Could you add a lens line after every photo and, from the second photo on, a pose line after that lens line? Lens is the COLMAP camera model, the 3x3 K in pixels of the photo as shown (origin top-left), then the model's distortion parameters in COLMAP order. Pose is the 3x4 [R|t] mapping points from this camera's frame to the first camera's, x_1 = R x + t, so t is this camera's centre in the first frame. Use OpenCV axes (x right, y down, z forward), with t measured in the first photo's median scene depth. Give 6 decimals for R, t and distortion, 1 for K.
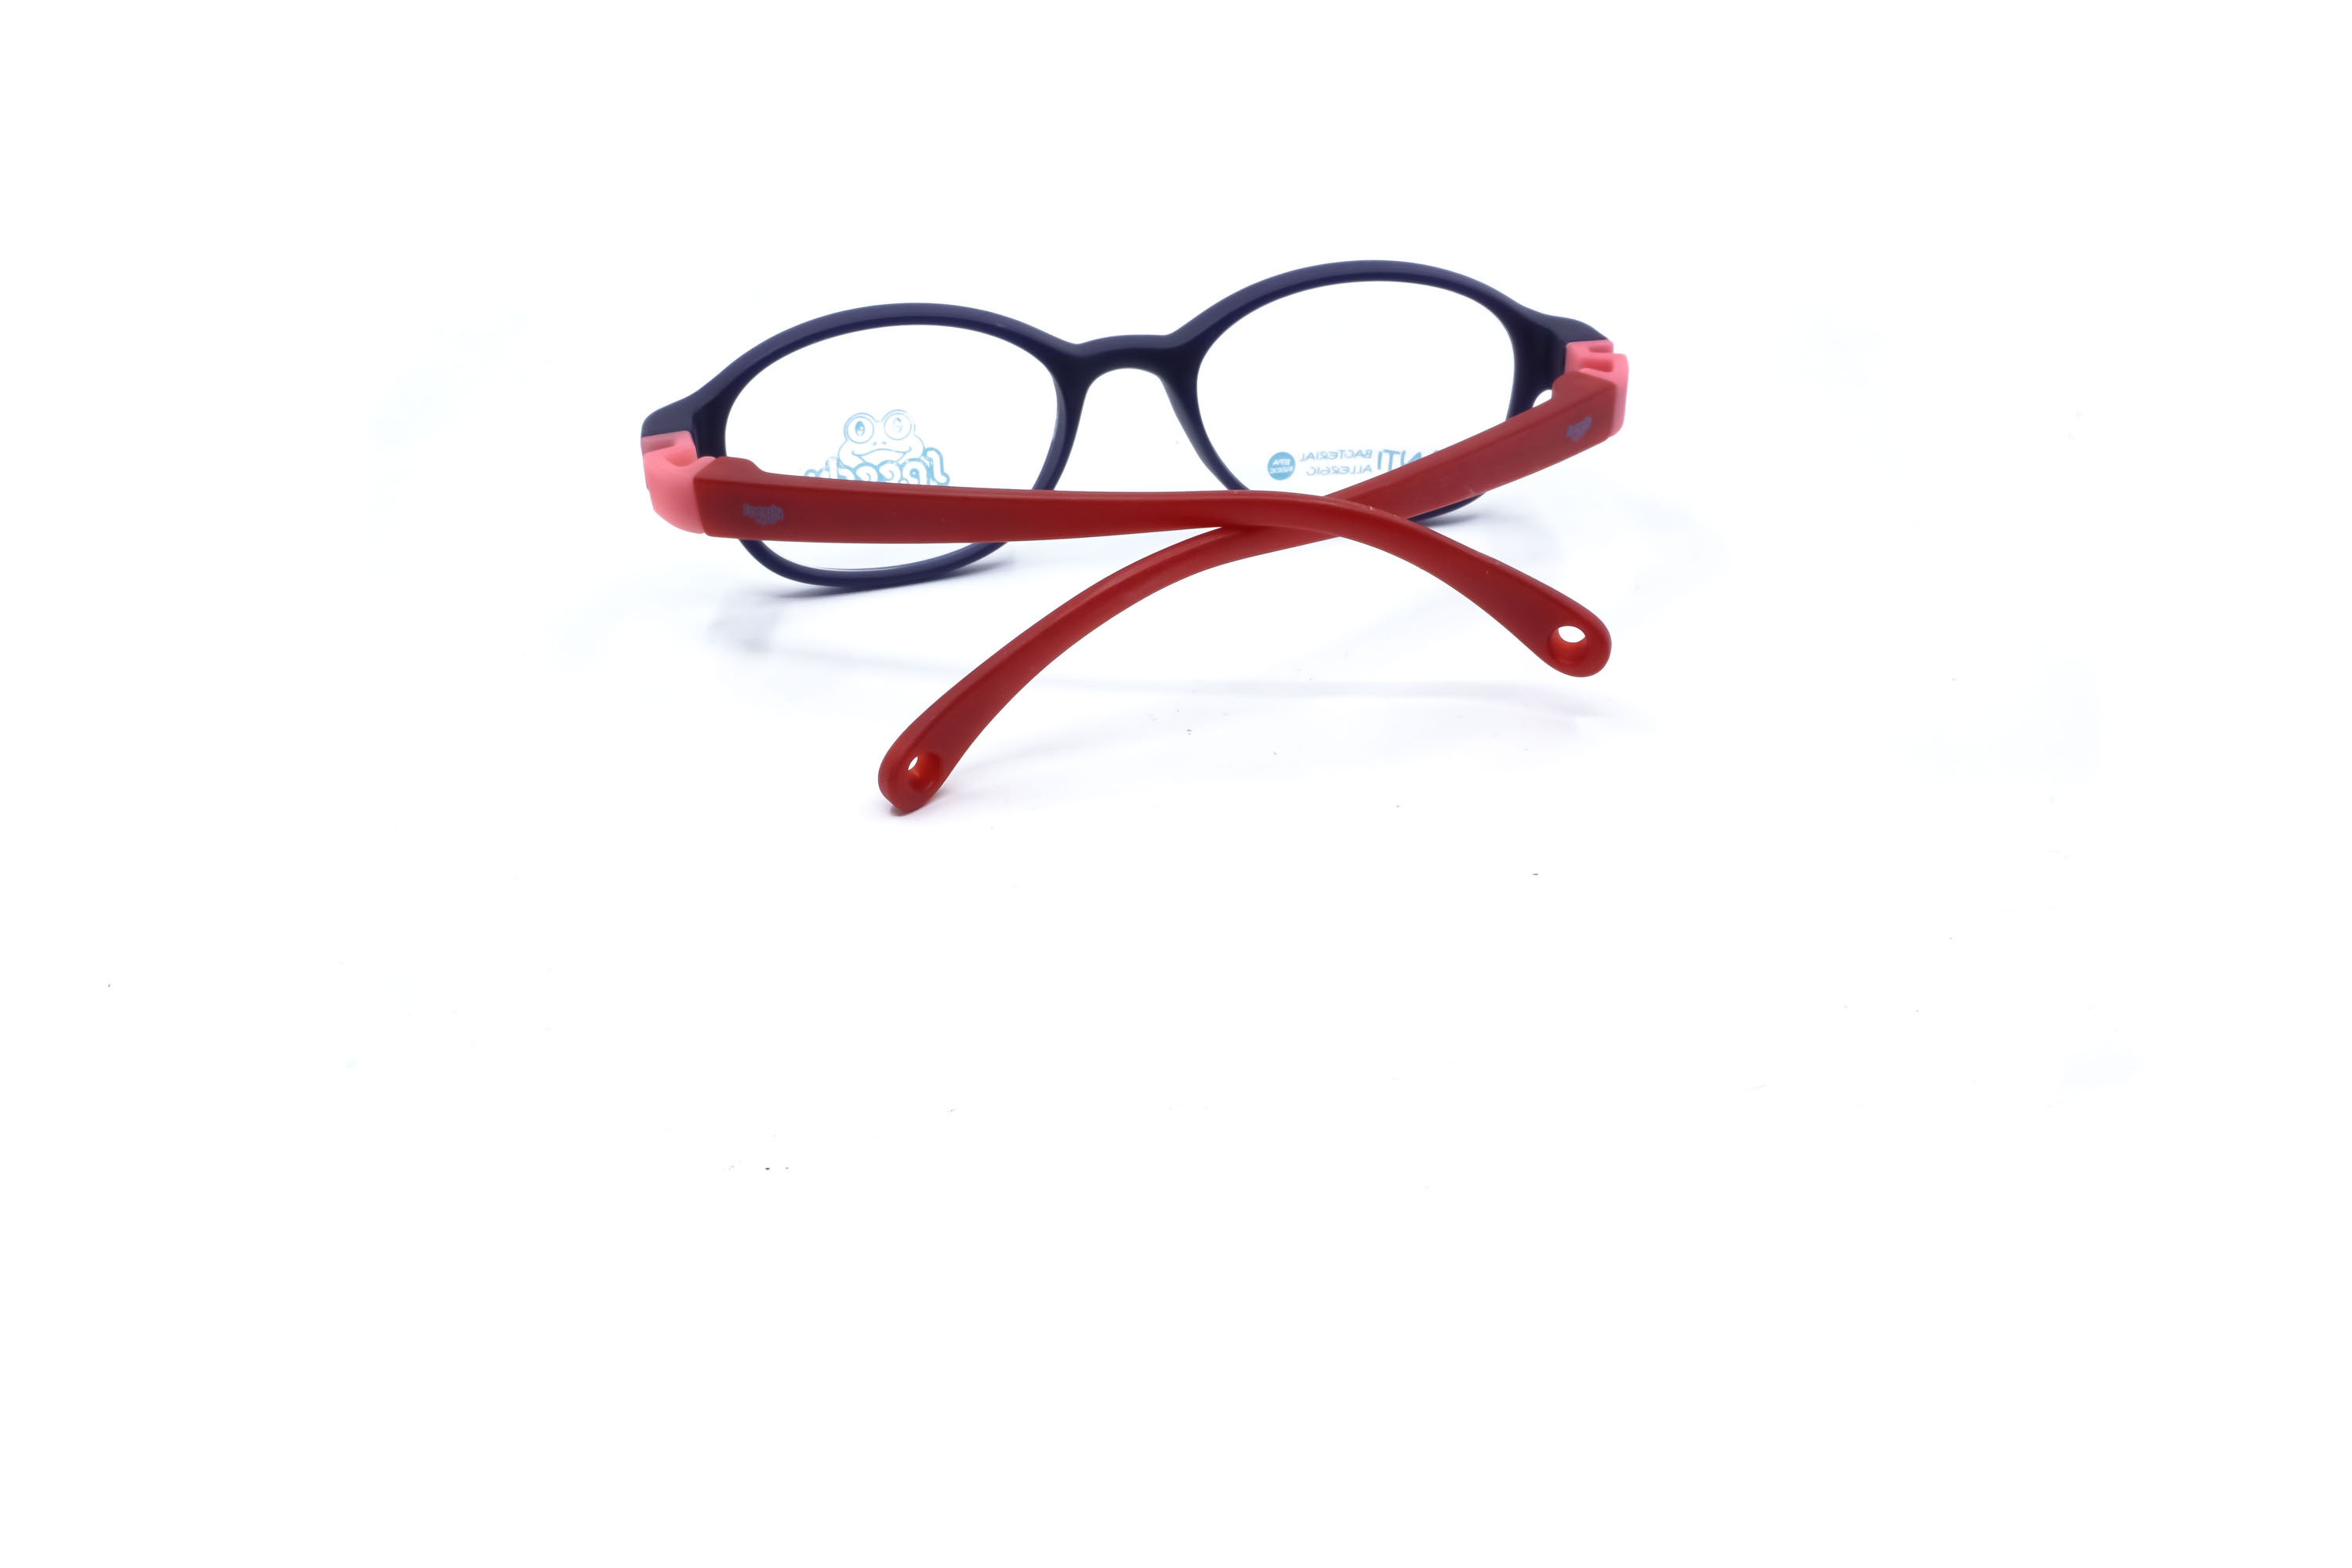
lens RADIAL K [[2403.7, 0, 1196.7], [0, 2403.7, 785.0], [0, 0, 1]] dist [0.024785, 0.000000]
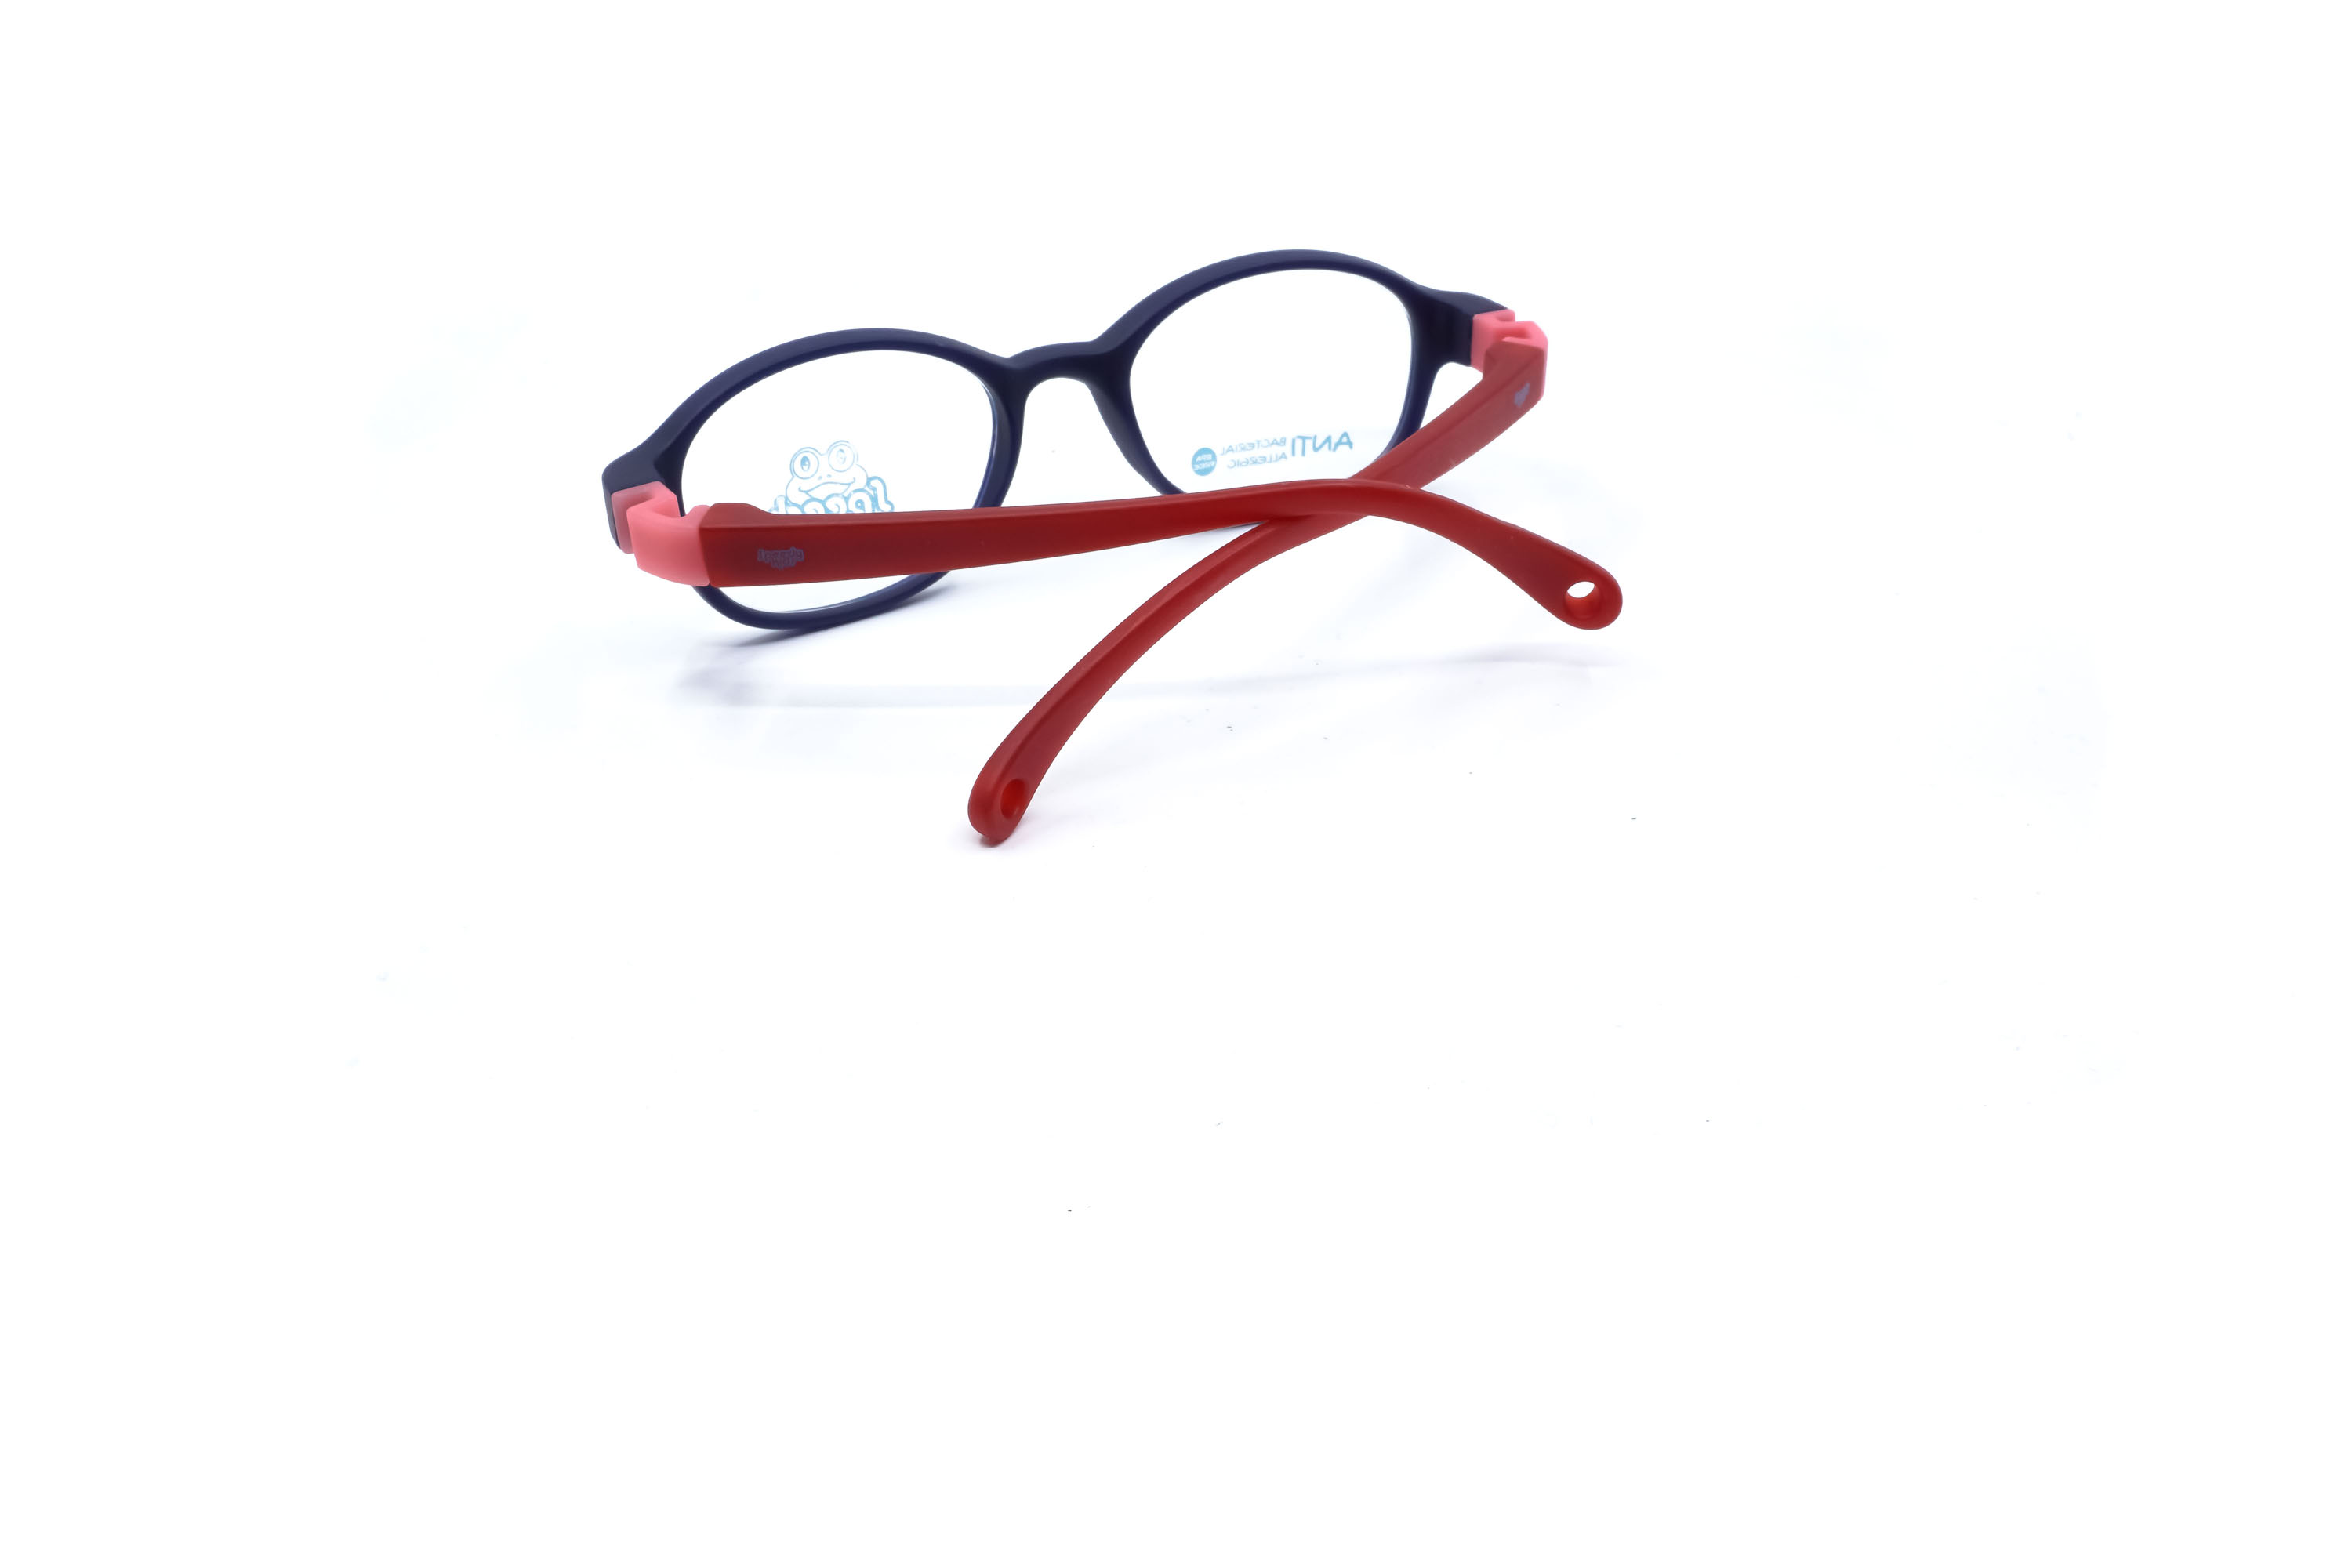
lens RADIAL K [[2403.7, 0, 1176.4], [0, 2403.7, 768.4], [0, 0, 1]] dist [0.024785, 0.000000]
pose [[0.969016, -0.124365, 0.213402, -0.215499], [0.126905, 0.991913, 0.001814, -0.008846], [-0.211902, 0.025324, 0.976963, 0.022838]]
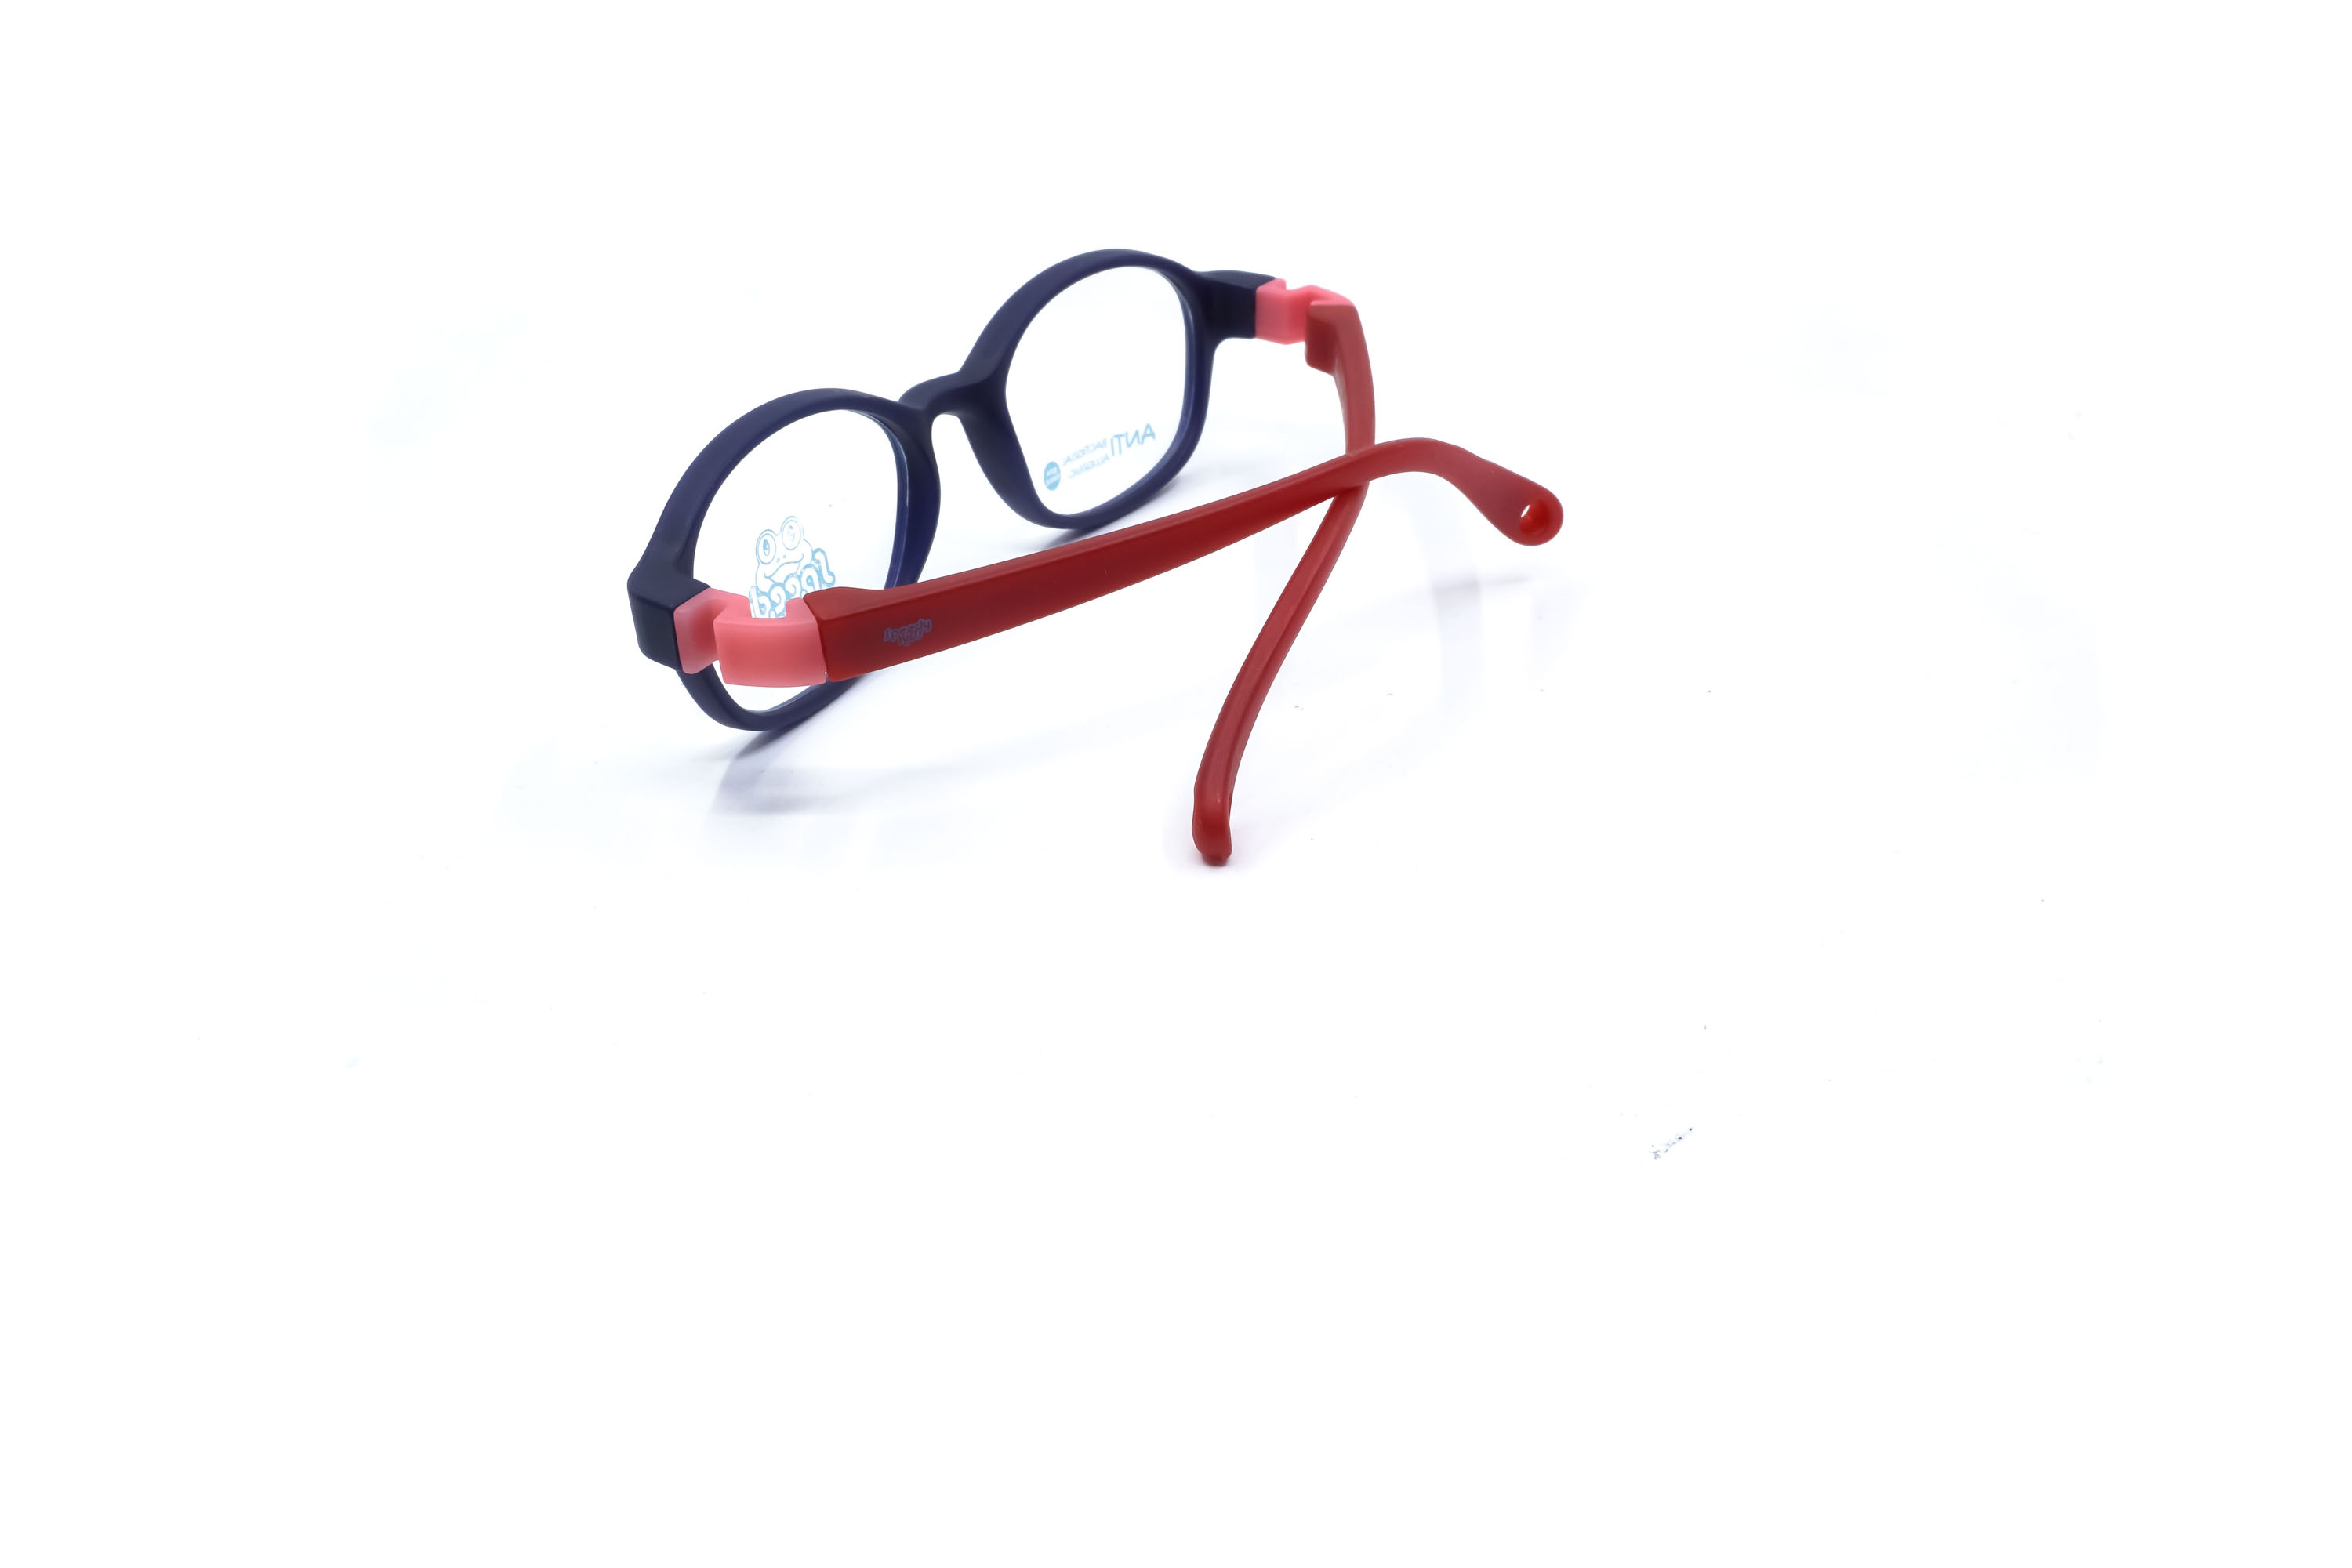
lens RADIAL K [[2403.7, 0, 1177.3], [0, 2403.7, 792.0], [0, 0, 1]] dist [0.024785, 0.000000]
pose [[0.716114, -0.346217, 0.606064, -0.602165], [0.353713, 0.928563, 0.112505, -0.109075], [-0.601720, 0.133806, 0.787419, 0.208384]]
